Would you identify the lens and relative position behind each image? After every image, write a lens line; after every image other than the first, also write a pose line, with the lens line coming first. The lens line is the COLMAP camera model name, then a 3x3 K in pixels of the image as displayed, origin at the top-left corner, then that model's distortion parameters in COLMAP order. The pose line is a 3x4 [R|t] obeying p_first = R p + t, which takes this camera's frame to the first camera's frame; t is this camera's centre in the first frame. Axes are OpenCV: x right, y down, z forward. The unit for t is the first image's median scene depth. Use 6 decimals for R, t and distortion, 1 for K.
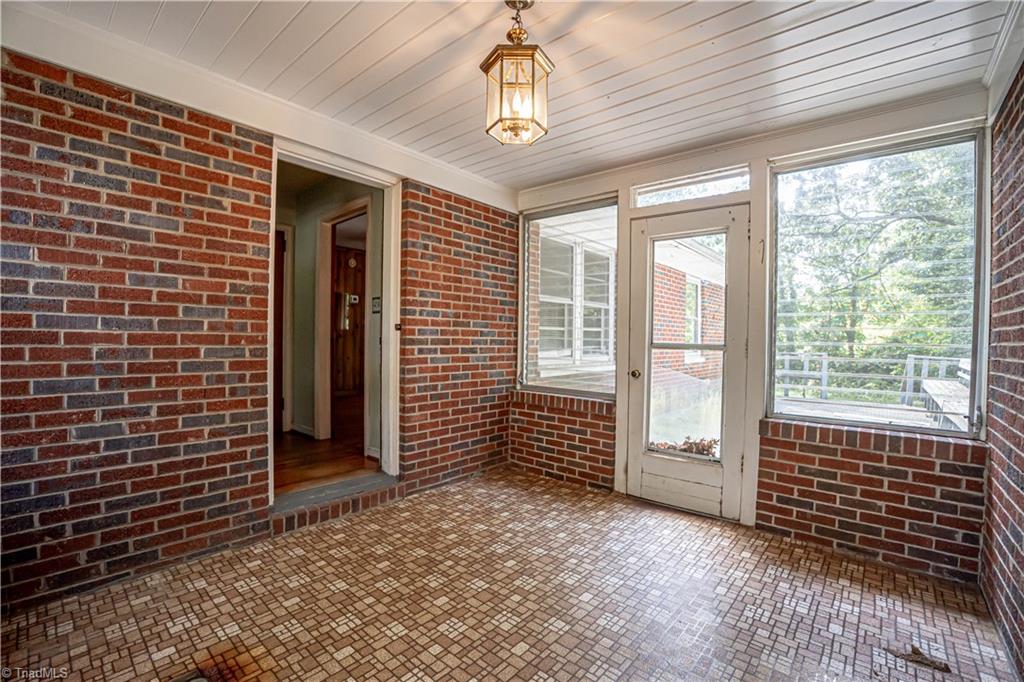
lens RADIAL K [[452.3, 0, 516.0], [0, 452.3, 343.6], [0, 0, 1]] dist [-0.071658, 0.016826]
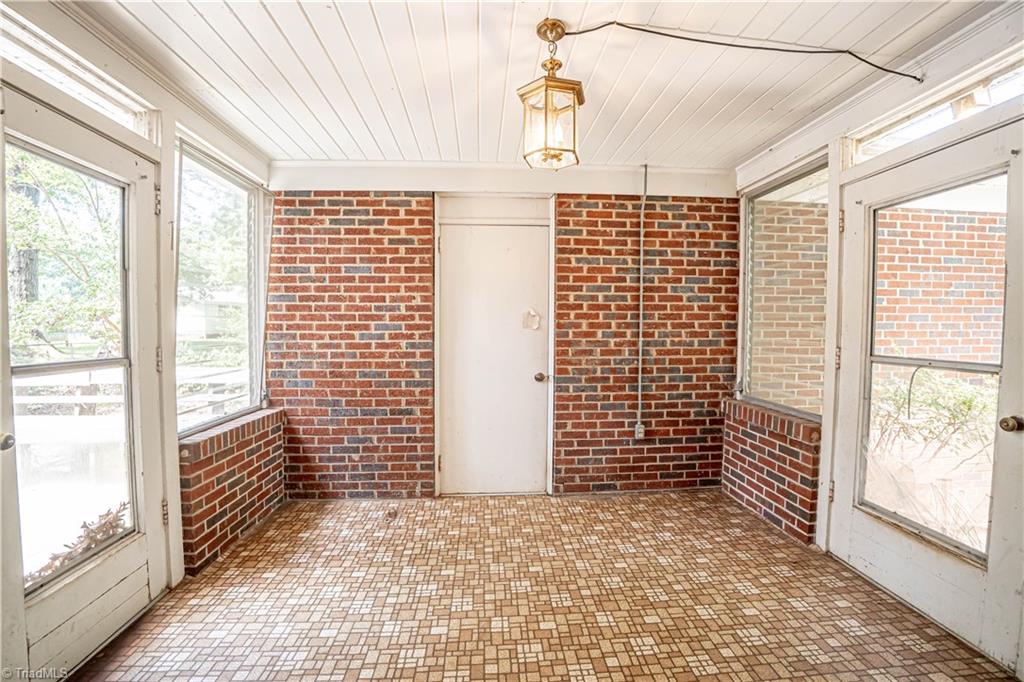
lens RADIAL K [[452.3, 0, 516.0], [0, 452.3, 343.6], [0, 0, 1]] dist [-0.071658, 0.016826]
pose [[-0.709221, -0.043042, 0.703671, -0.475163], [-0.004530, 0.998392, 0.056504, -0.067924], [-0.704972, 0.036886, -0.708275, 1.239556]]
